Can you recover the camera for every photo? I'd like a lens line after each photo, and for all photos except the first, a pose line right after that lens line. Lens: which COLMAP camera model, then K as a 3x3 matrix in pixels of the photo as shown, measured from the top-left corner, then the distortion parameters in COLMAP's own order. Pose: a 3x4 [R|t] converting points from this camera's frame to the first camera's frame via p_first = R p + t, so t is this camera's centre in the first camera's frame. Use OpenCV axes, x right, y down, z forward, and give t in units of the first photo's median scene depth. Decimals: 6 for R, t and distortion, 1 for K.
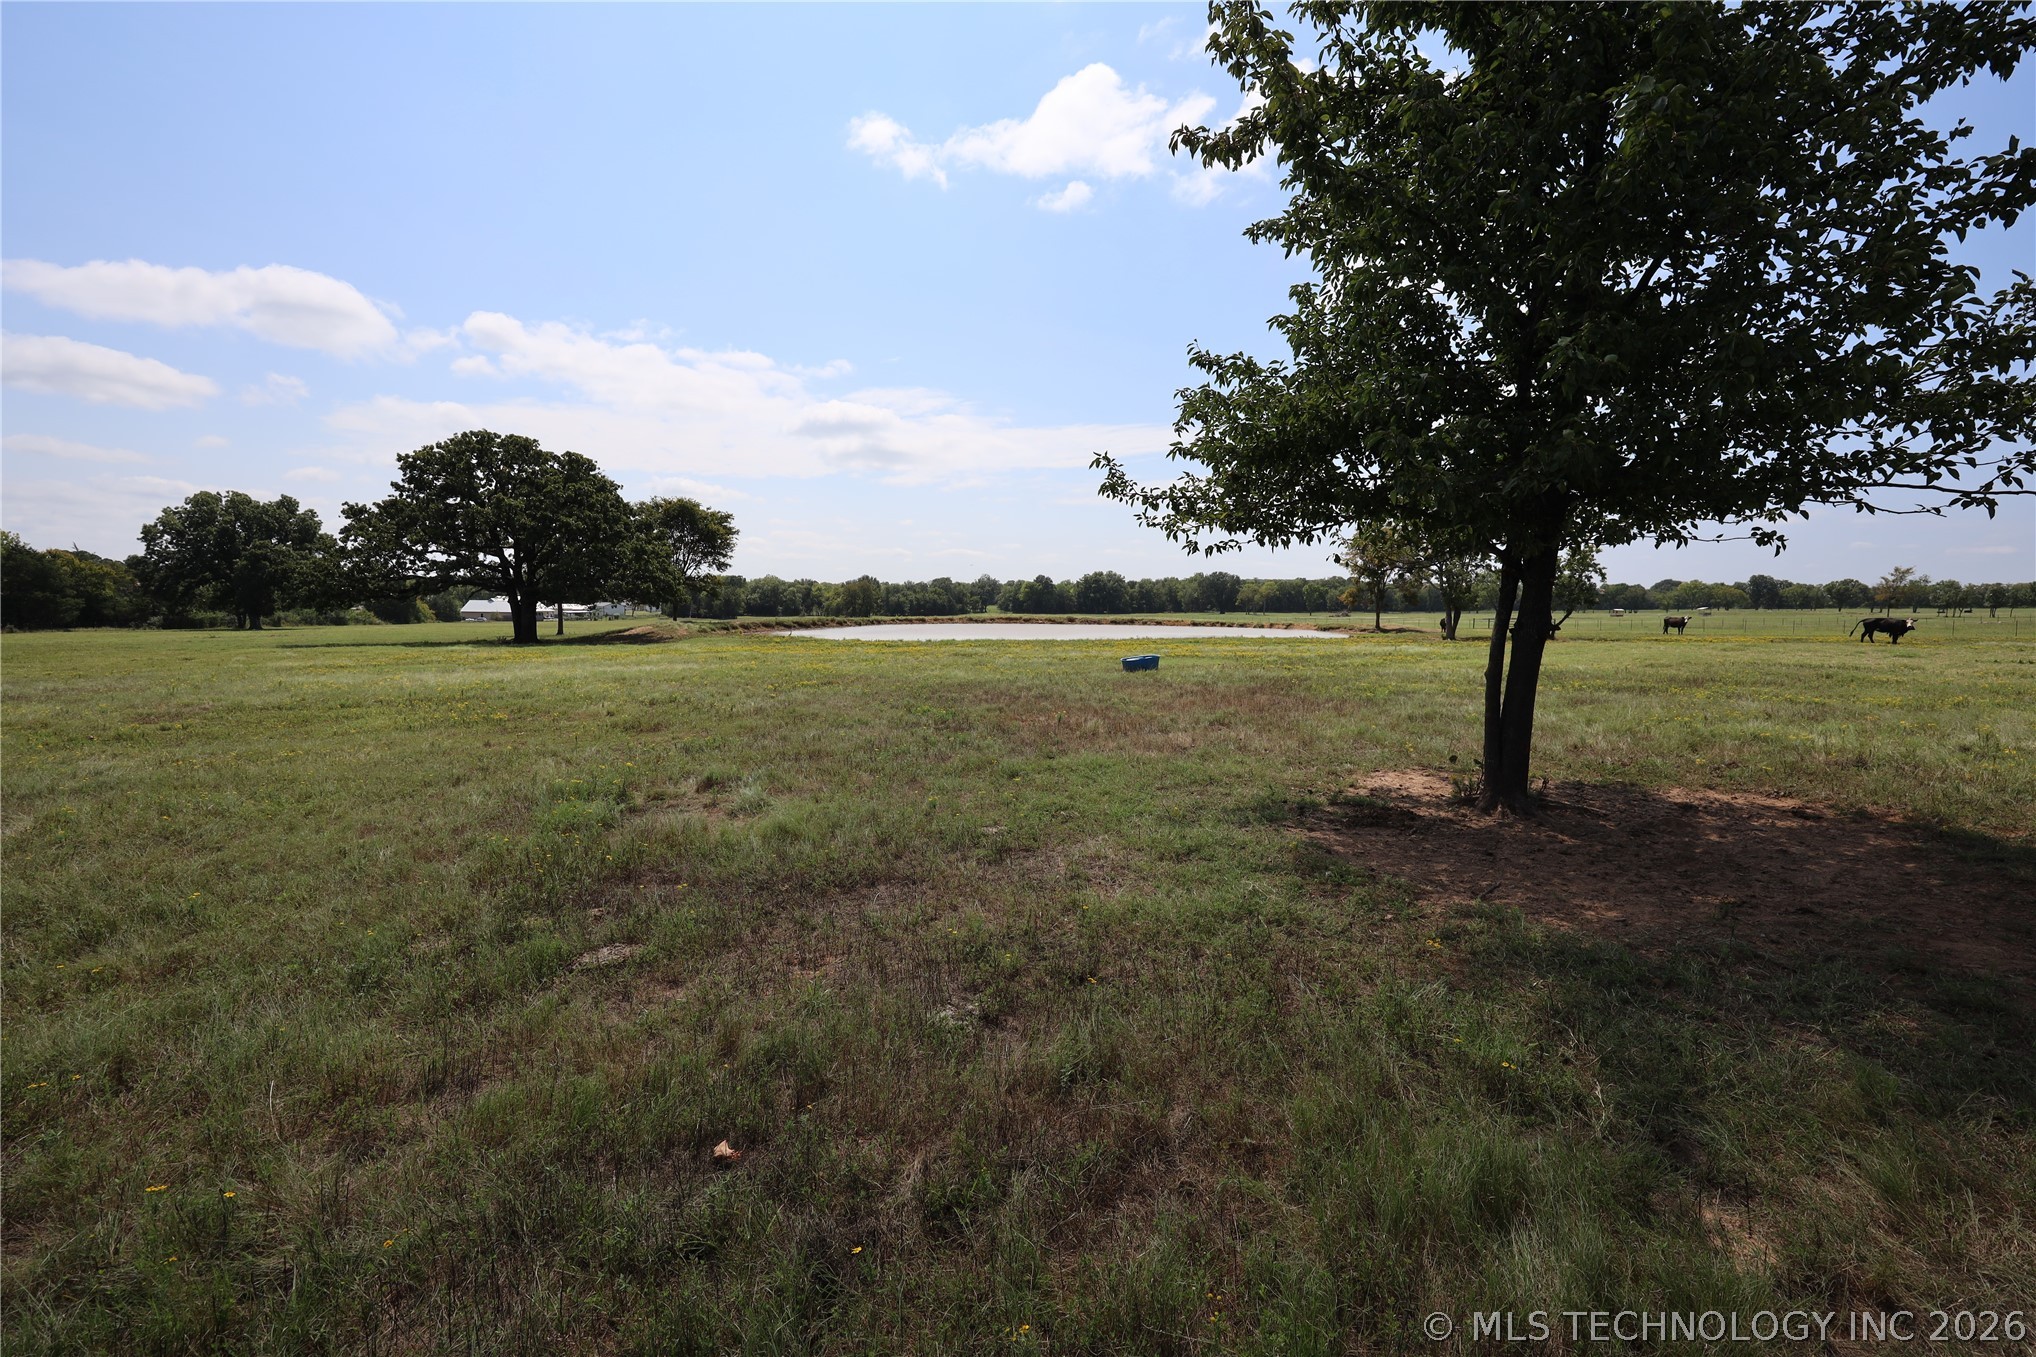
lens RADIAL K [[802.0, 0, 1020.1], [0, 802.0, 678.3], [0, 0, 1]] dist [-0.008006, 0.001065]
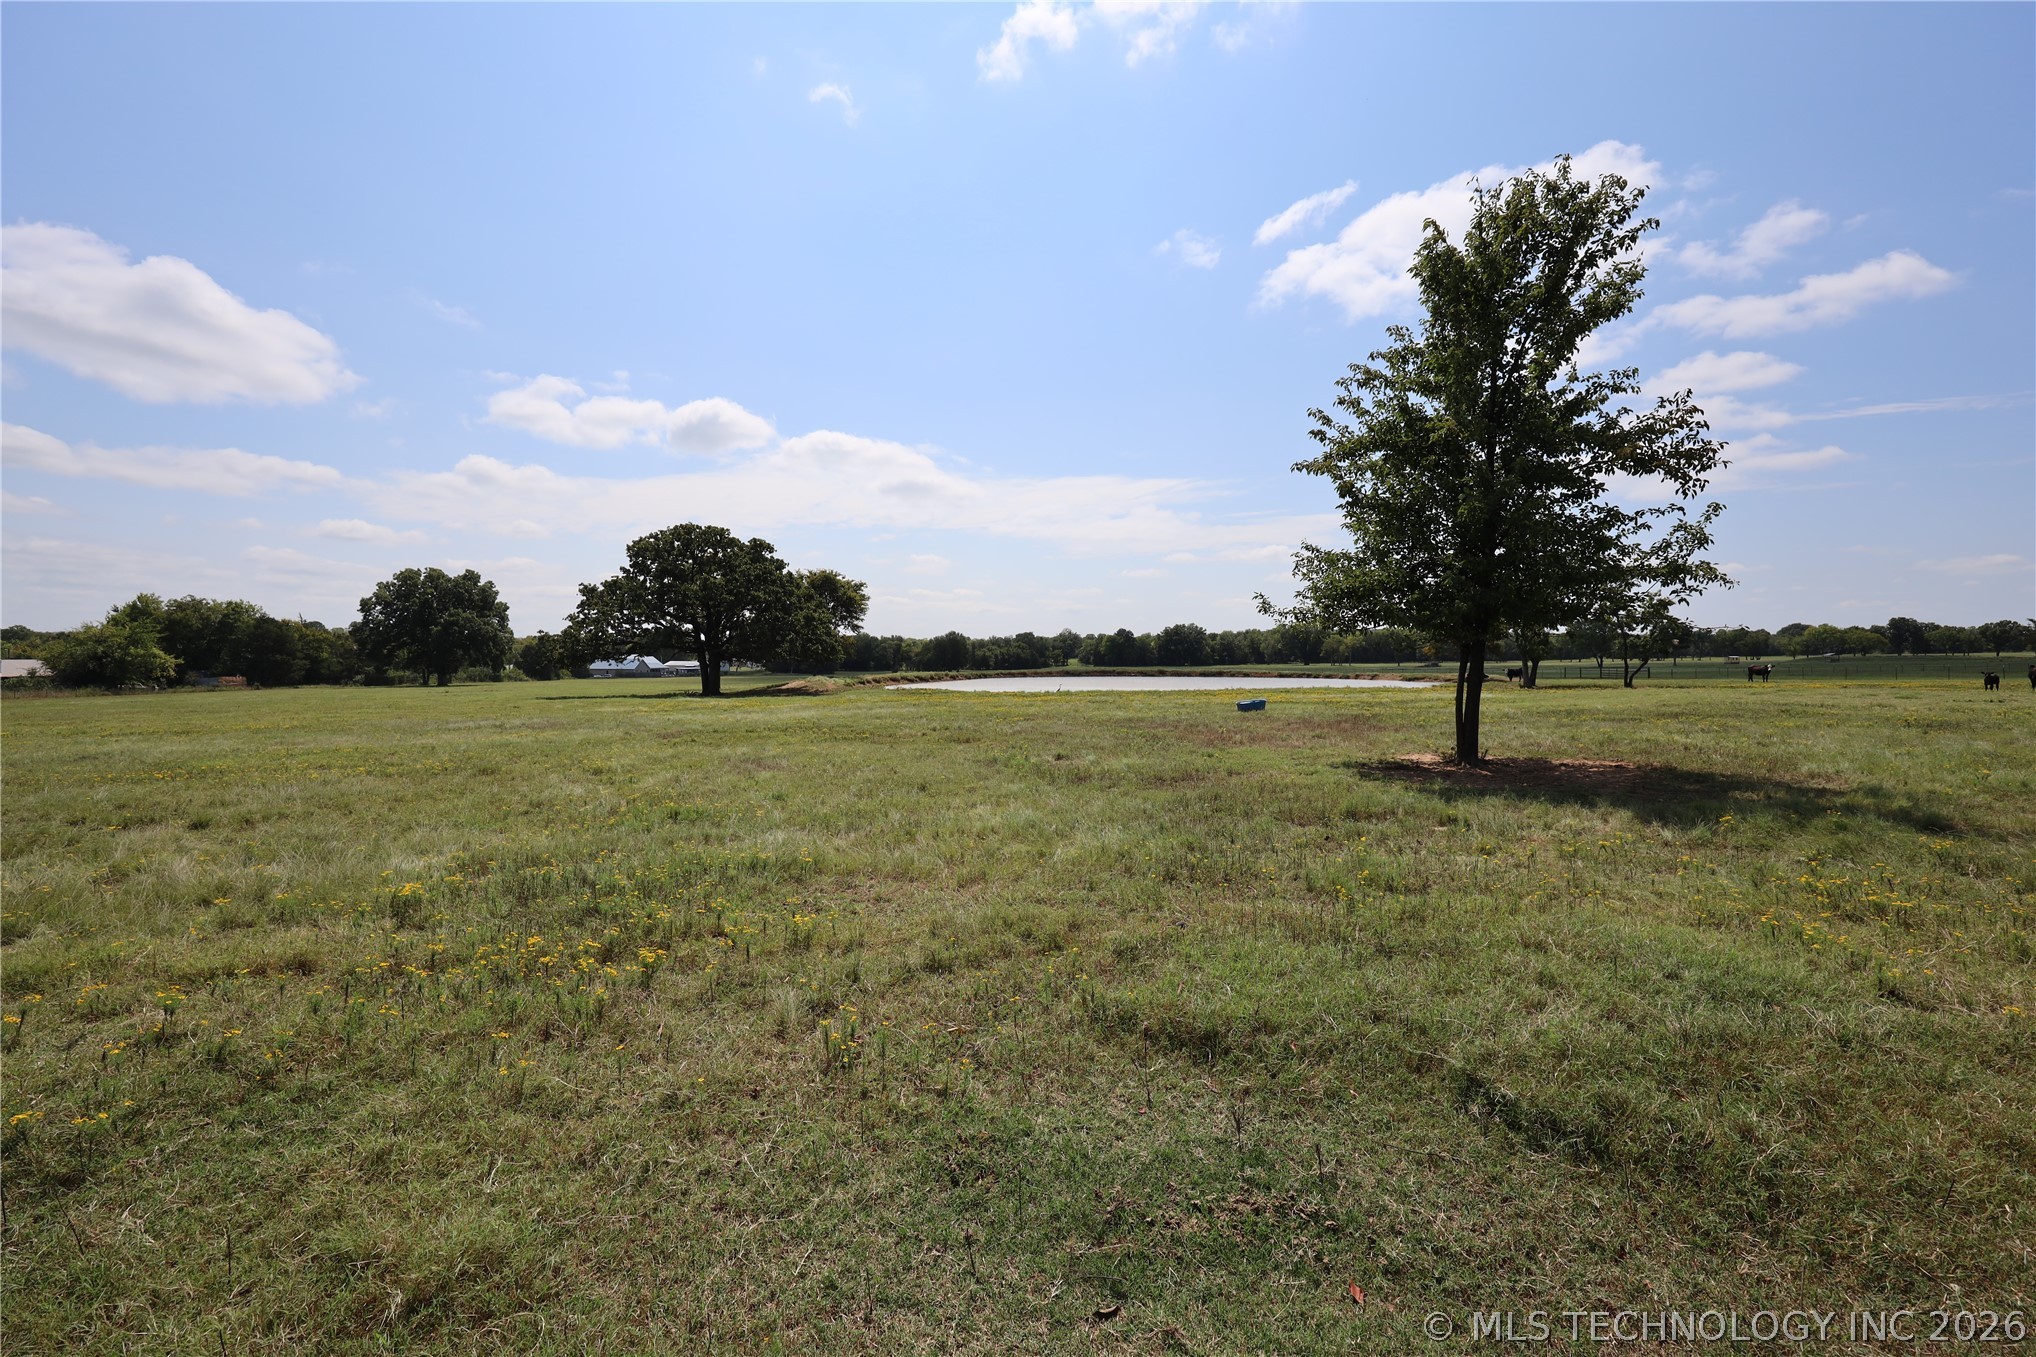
lens RADIAL K [[802.0, 0, 1018.3], [0, 802.0, 694.3], [0, 0, 1]] dist [-0.008006, 0.001065]
pose [[0.995169, -0.005477, -0.098024, -0.065087], [0.000943, 0.998930, -0.046239, 0.014797], [0.098172, 0.045923, 0.994109, -0.225363]]
